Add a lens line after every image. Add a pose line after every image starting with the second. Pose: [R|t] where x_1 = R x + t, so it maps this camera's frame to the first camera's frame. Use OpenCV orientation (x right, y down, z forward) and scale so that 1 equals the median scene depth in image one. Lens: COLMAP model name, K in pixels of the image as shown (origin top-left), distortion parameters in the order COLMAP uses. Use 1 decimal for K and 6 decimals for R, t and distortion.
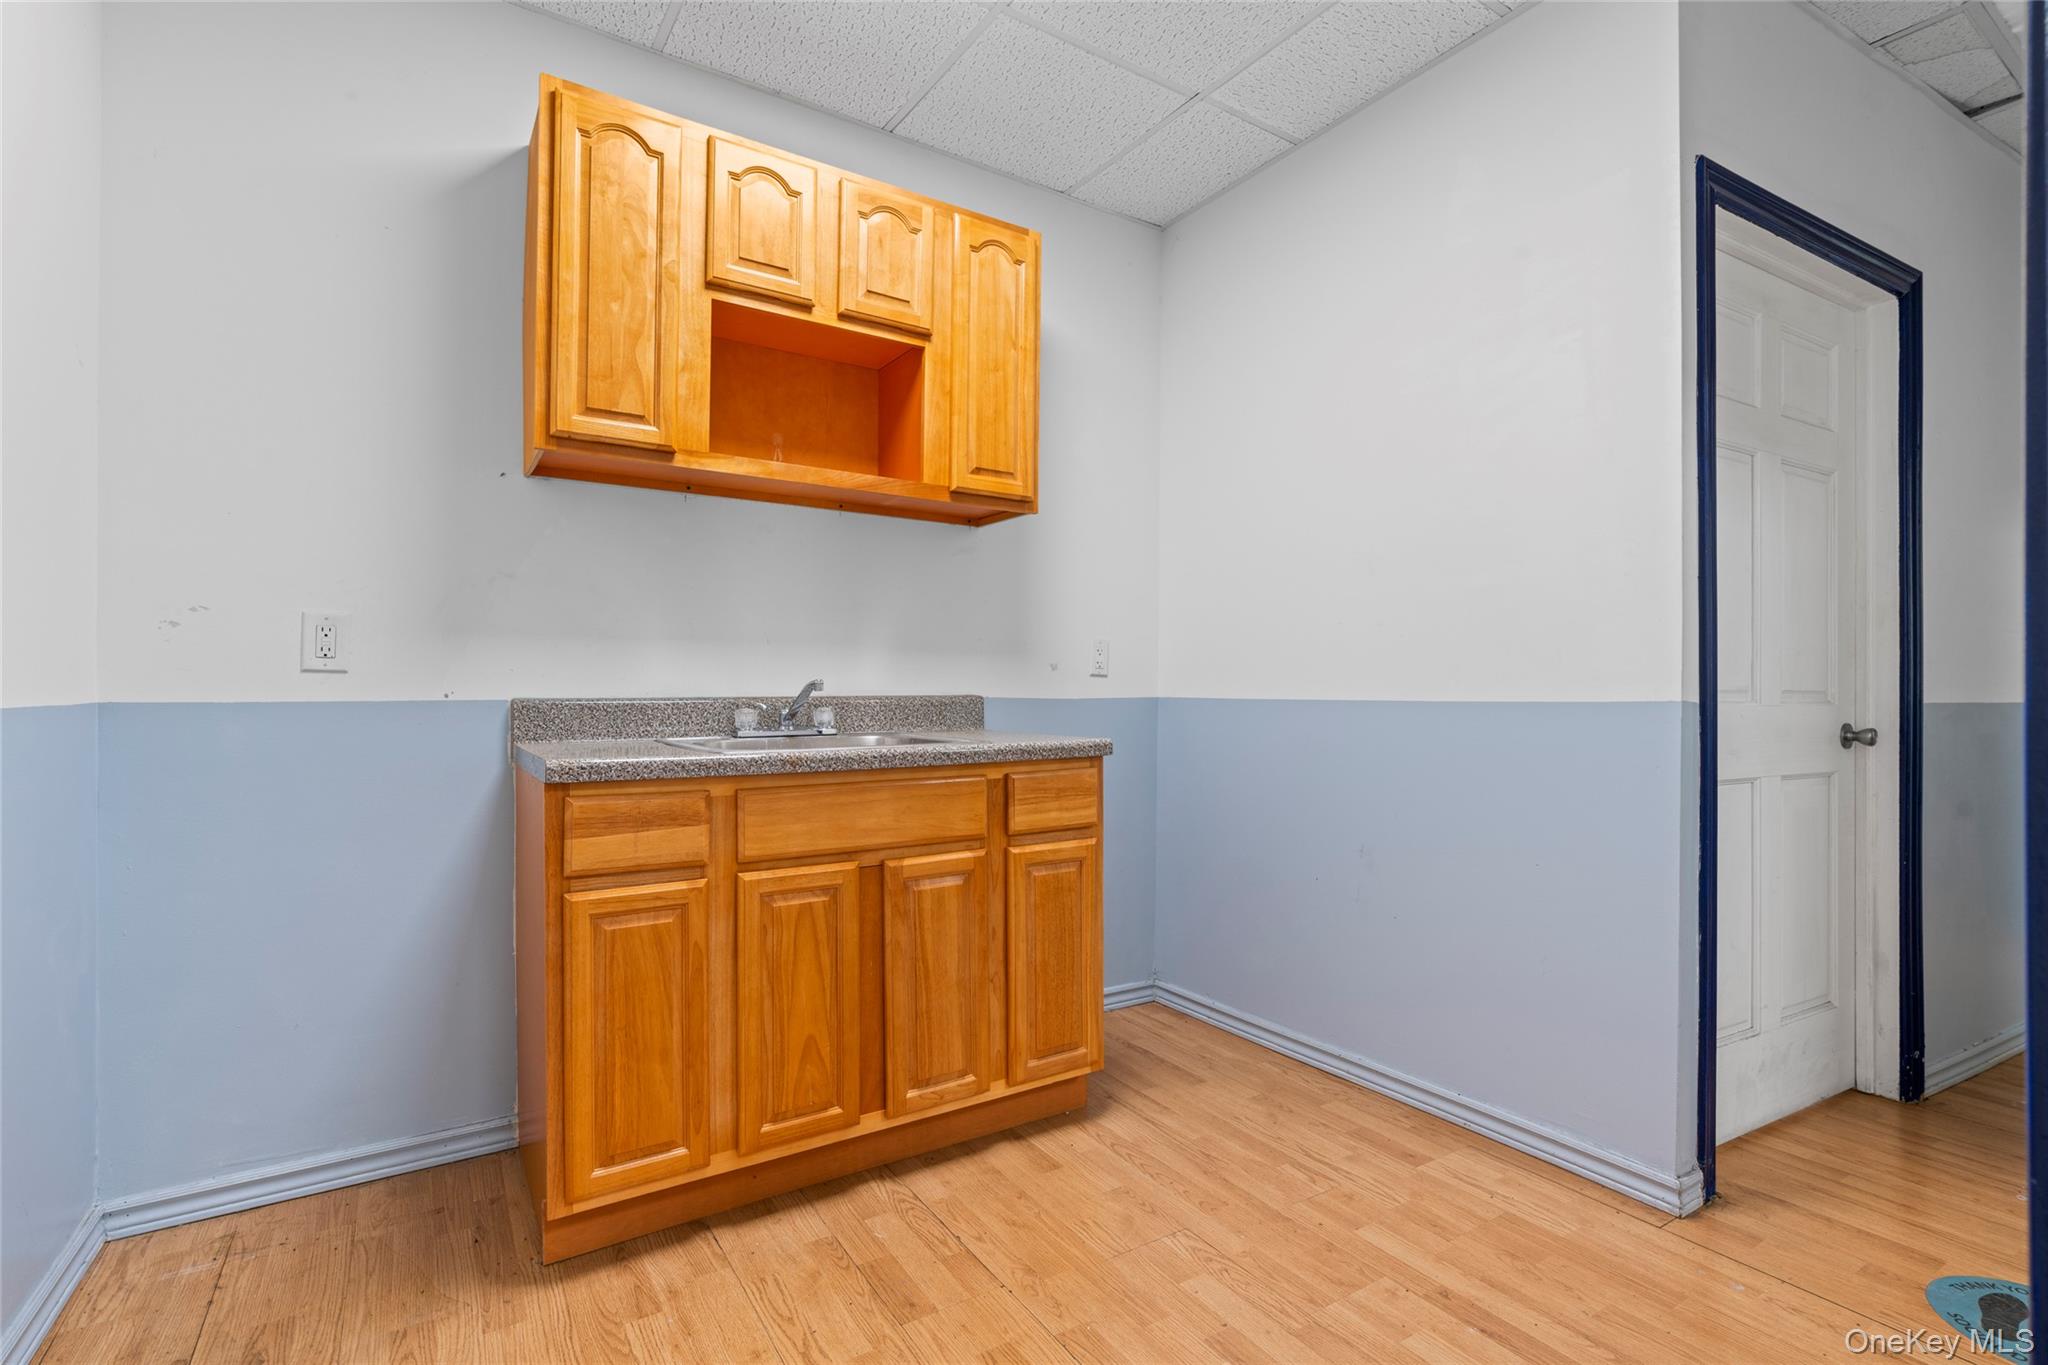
lens RADIAL K [[1000.3, 0, 1021.6], [0, 1000.3, 668.7], [0, 0, 1]] dist [-0.014148, 0.007233]
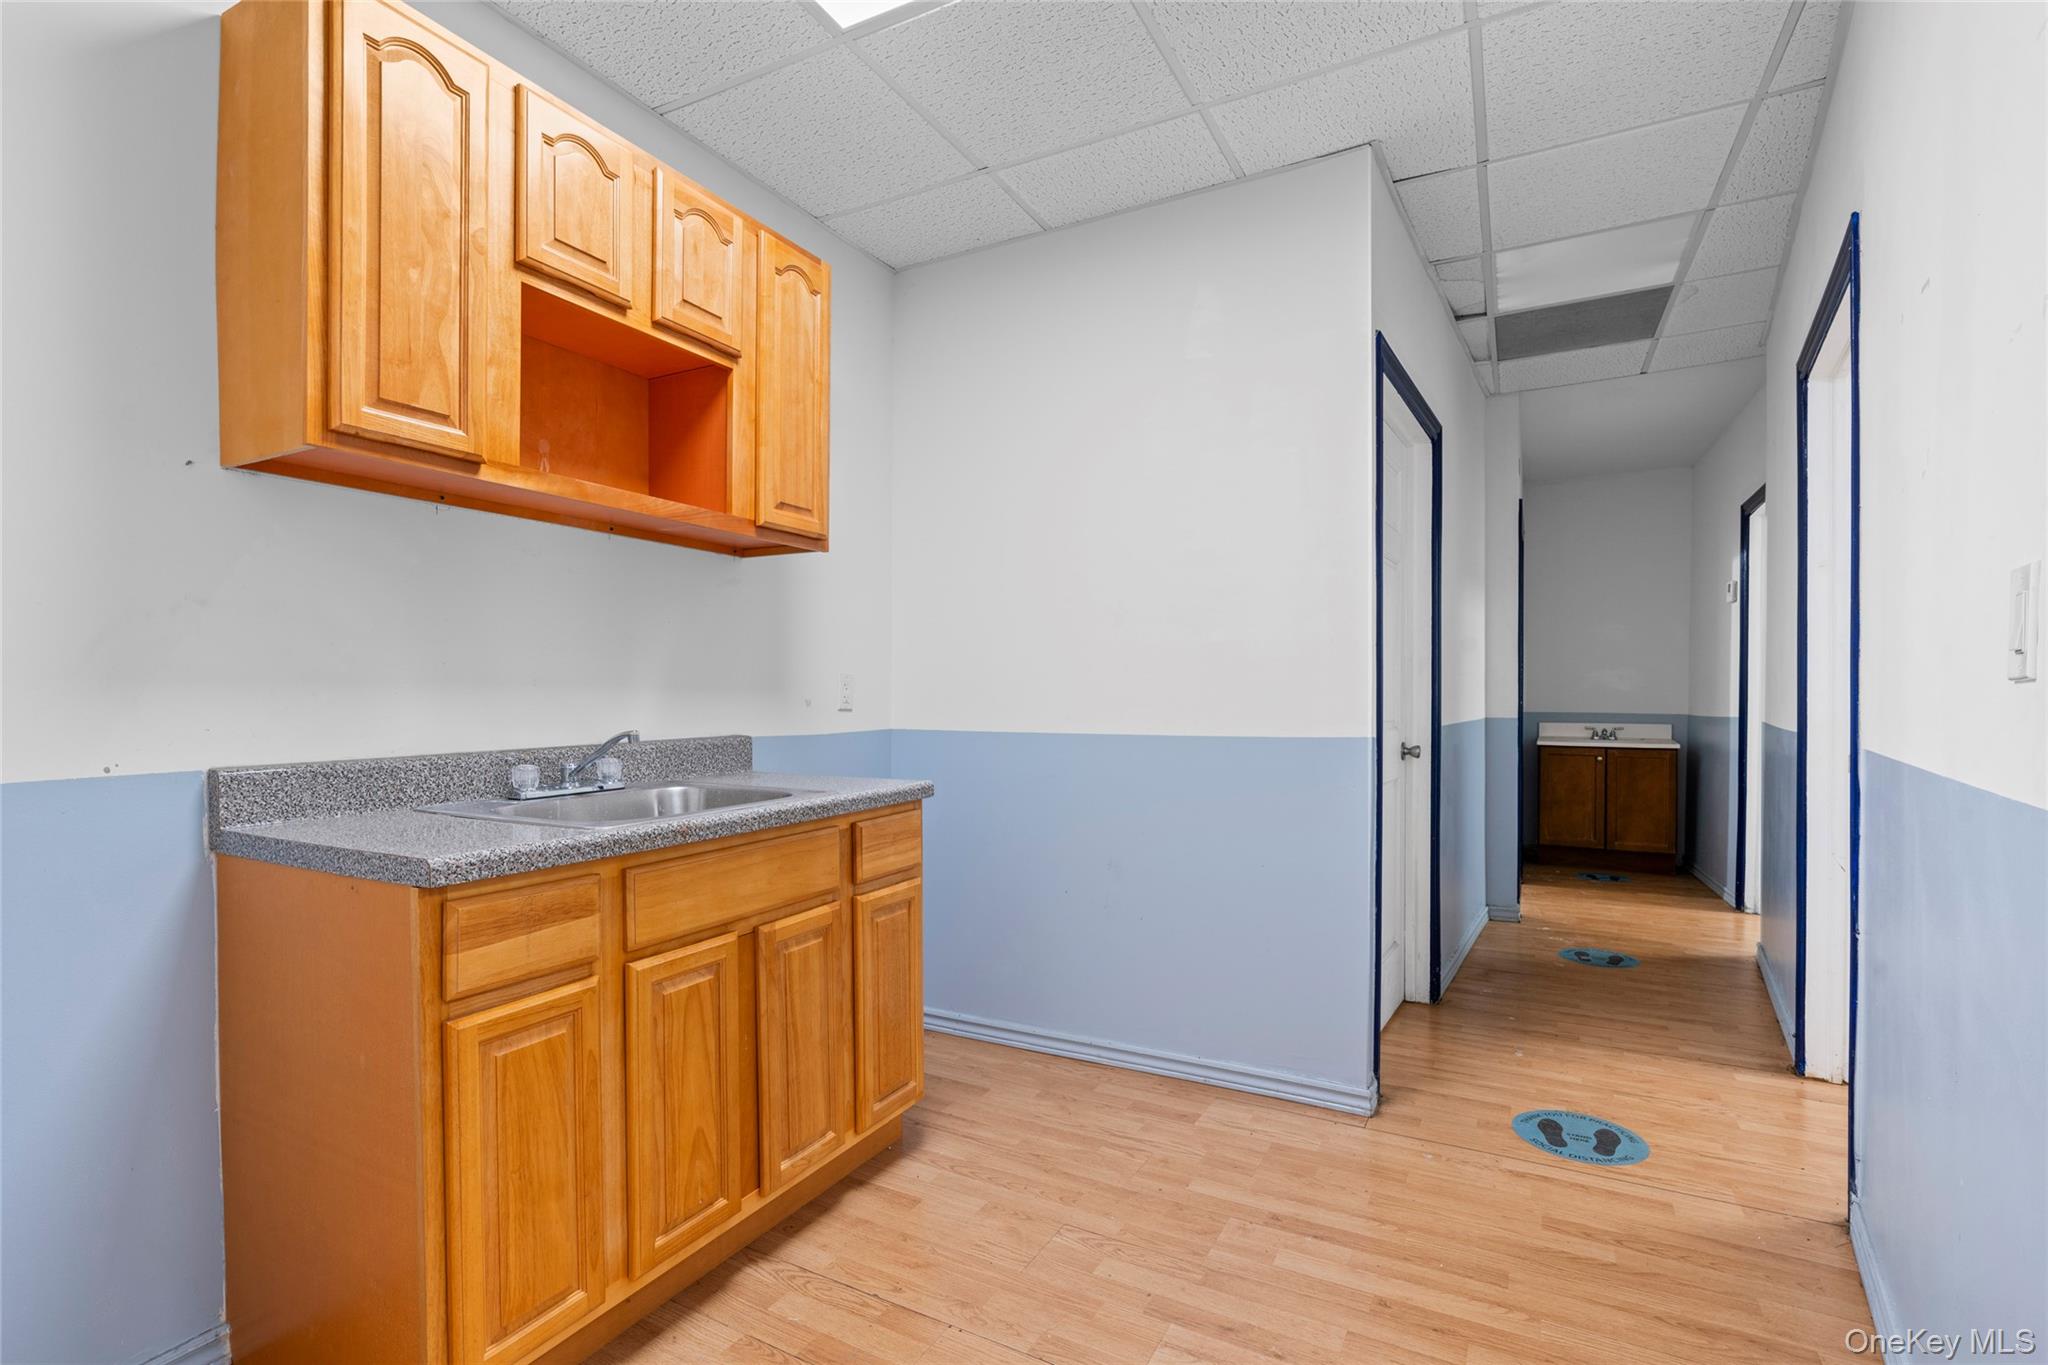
lens RADIAL K [[992.1, 0, 1024.0], [0, 992.1, 682.5], [0, 0, 1]] dist [-0.014292, 0.007473]
pose [[0.865287, -0.001171, 0.501275, -0.371556], [-0.007692, 0.999849, 0.015613, -0.052315], [-0.501218, -0.017366, 0.865147, 0.067826]]
